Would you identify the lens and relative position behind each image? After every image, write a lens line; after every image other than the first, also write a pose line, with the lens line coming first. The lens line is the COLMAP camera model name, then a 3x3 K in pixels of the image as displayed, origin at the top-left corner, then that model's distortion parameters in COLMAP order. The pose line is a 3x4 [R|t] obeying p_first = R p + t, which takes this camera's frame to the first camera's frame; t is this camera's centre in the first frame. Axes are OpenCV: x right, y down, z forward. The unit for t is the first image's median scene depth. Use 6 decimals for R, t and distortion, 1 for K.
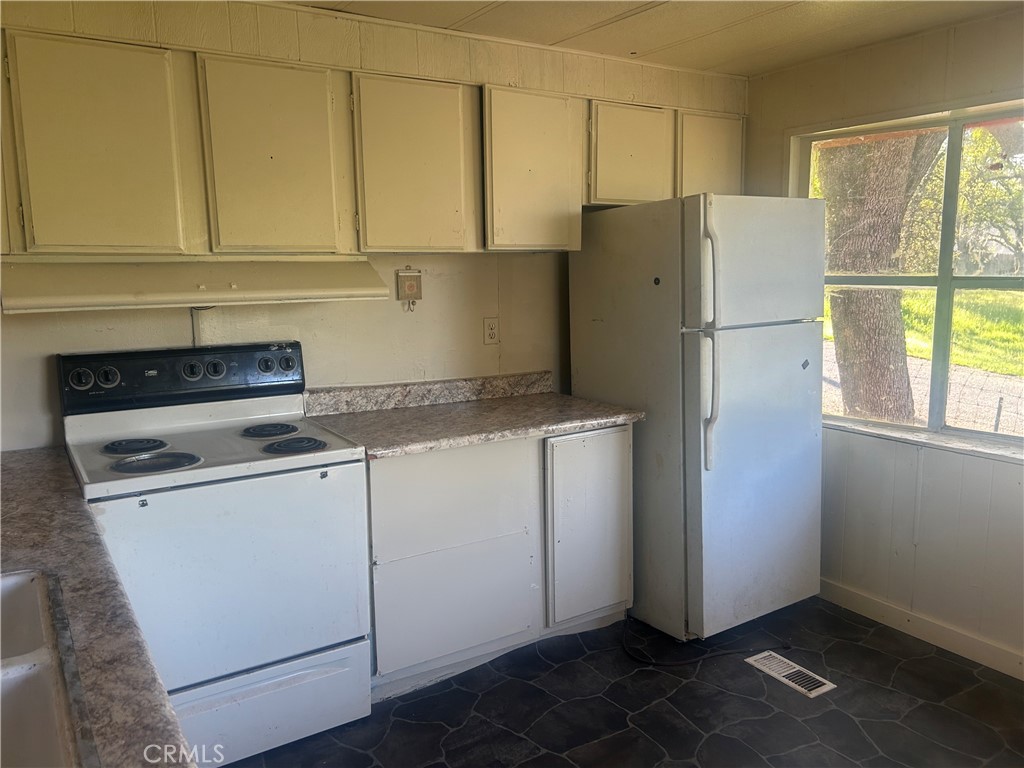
lens RADIAL K [[754.6, 0, 505.3], [0, 754.6, 404.9], [0, 0, 1]] dist [0.046812, -0.047939]
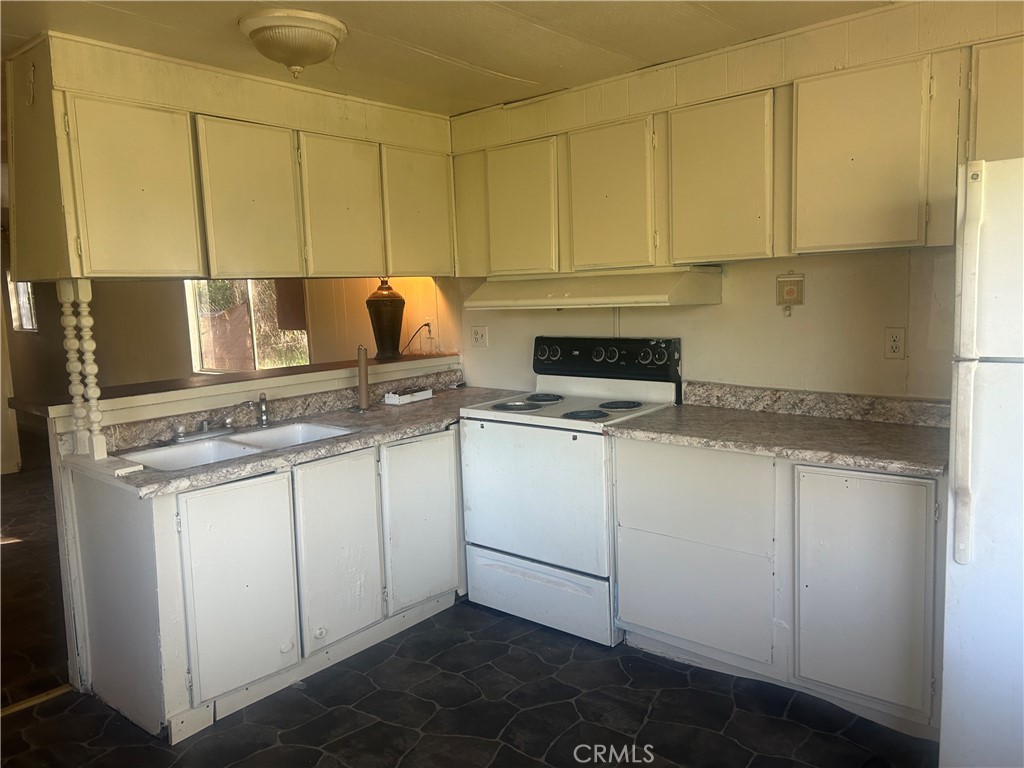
lens RADIAL K [[754.6, 0, 505.3], [0, 754.6, 404.9], [0, 0, 1]] dist [0.046812, -0.047939]
pose [[0.302300, 0.147990, -0.941655, 0.744619], [-0.135961, 0.984468, 0.111070, -0.073780], [0.943467, 0.094452, 0.317726, 0.362696]]
